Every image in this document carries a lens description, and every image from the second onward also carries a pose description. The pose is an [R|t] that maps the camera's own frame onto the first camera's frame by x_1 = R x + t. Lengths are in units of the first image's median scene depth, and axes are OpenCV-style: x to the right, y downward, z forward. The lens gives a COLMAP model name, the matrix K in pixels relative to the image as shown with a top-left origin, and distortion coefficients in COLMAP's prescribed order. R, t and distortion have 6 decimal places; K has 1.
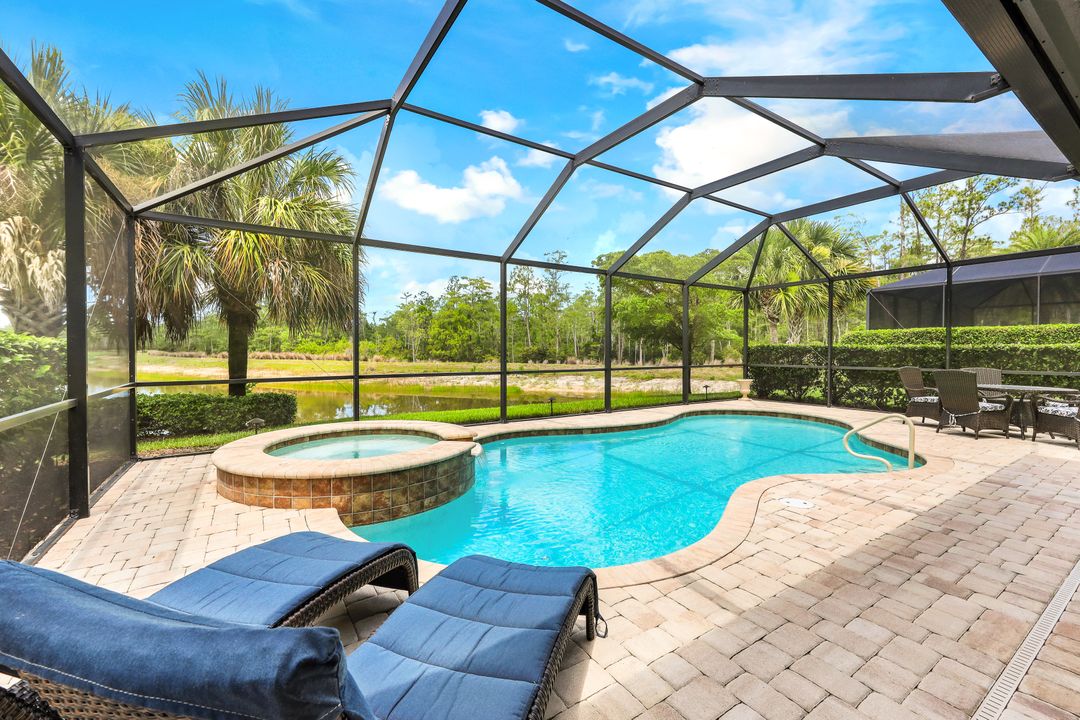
lens RADIAL K [[437.9, 0, 531.3], [0, 437.9, 352.9], [0, 0, 1]] dist [-0.009524, 0.002926]
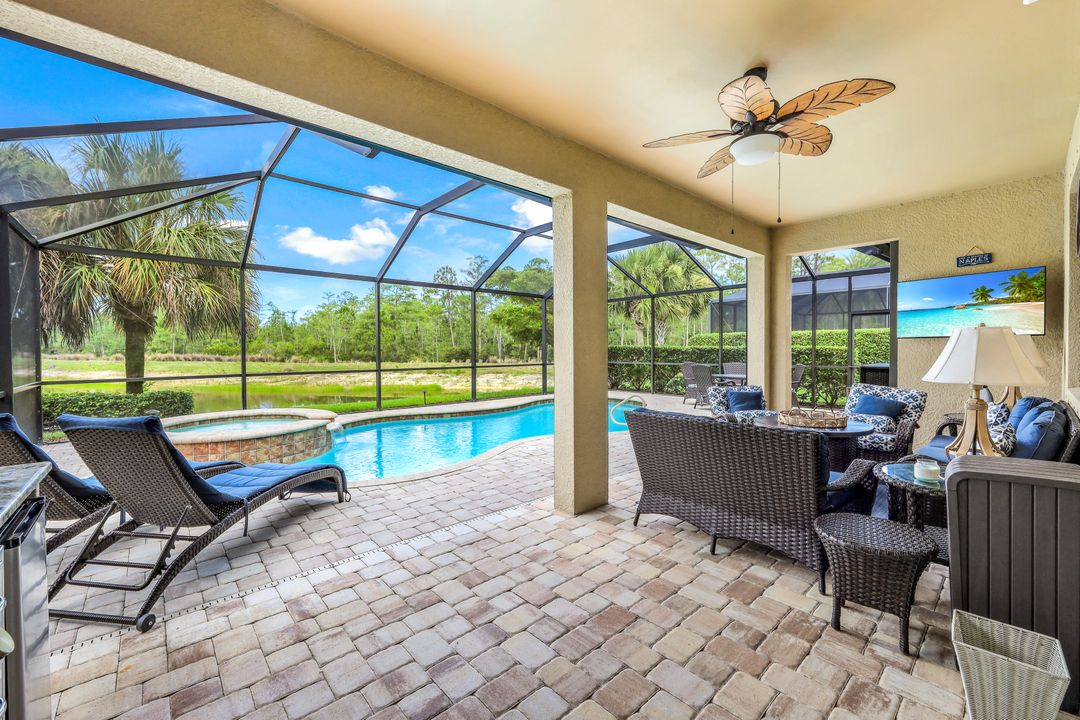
lens RADIAL K [[437.9, 0, 543.5], [0, 437.9, 353.3], [0, 0, 1]] dist [-0.009524, 0.002926]
pose [[0.986627, -0.006778, 0.162852, 0.180587], [0.006253, 0.999973, 0.003730, -0.004395], [-0.162873, -0.002662, 0.986643, -0.272202]]
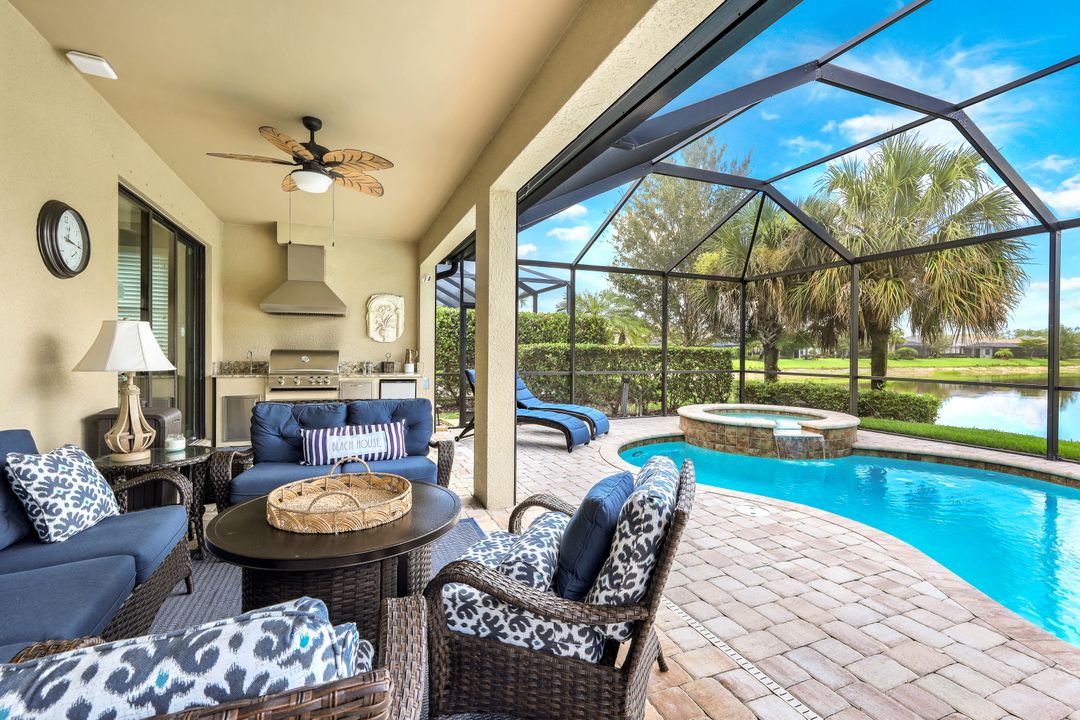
lens RADIAL K [[471.4, 0, 533.6], [0, 471.4, 358.0], [0, 0, 1]] dist [-0.003794, 0.000232]
pose [[-0.205797, 0.010008, -0.978543, 0.789564], [-0.012897, 0.999833, 0.012938, 0.000423], [0.978510, 0.015283, -0.205634, 0.338823]]
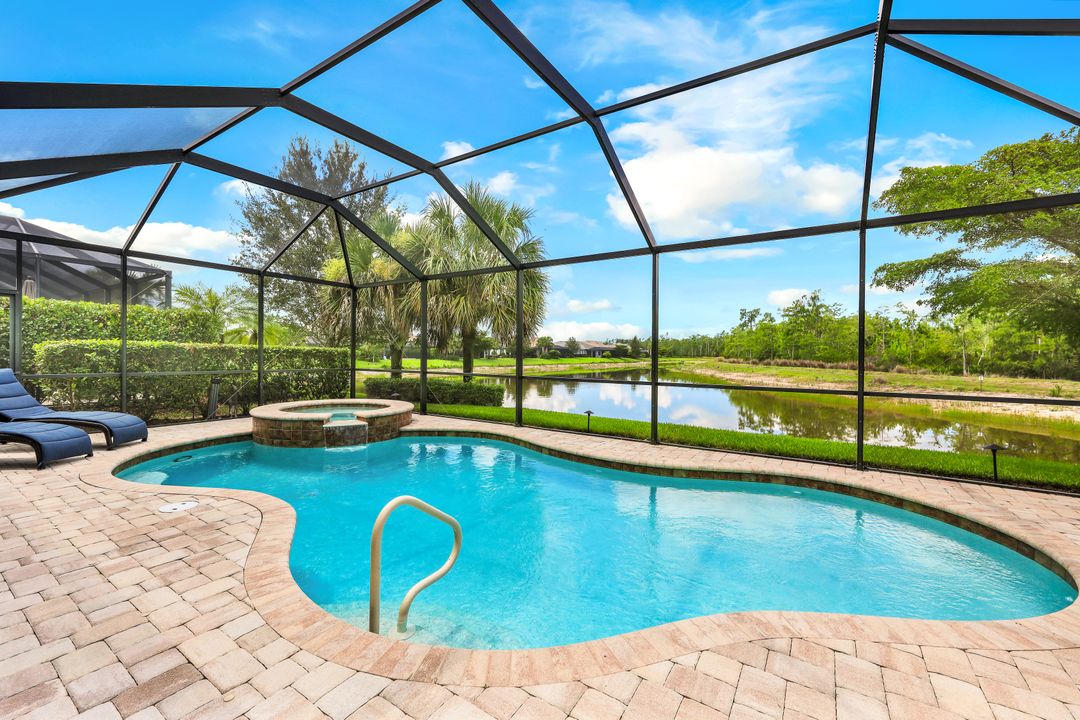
lens RADIAL K [[437.9, 0, 535.4], [0, 437.9, 354.3], [0, 0, 1]] dist [-0.009524, 0.002926]
pose [[0.393113, 0.001722, -0.919489, 0.832780], [-0.015144, 0.999875, -0.004602, -0.000967], [0.919366, 0.015734, 0.393090, 0.617412]]
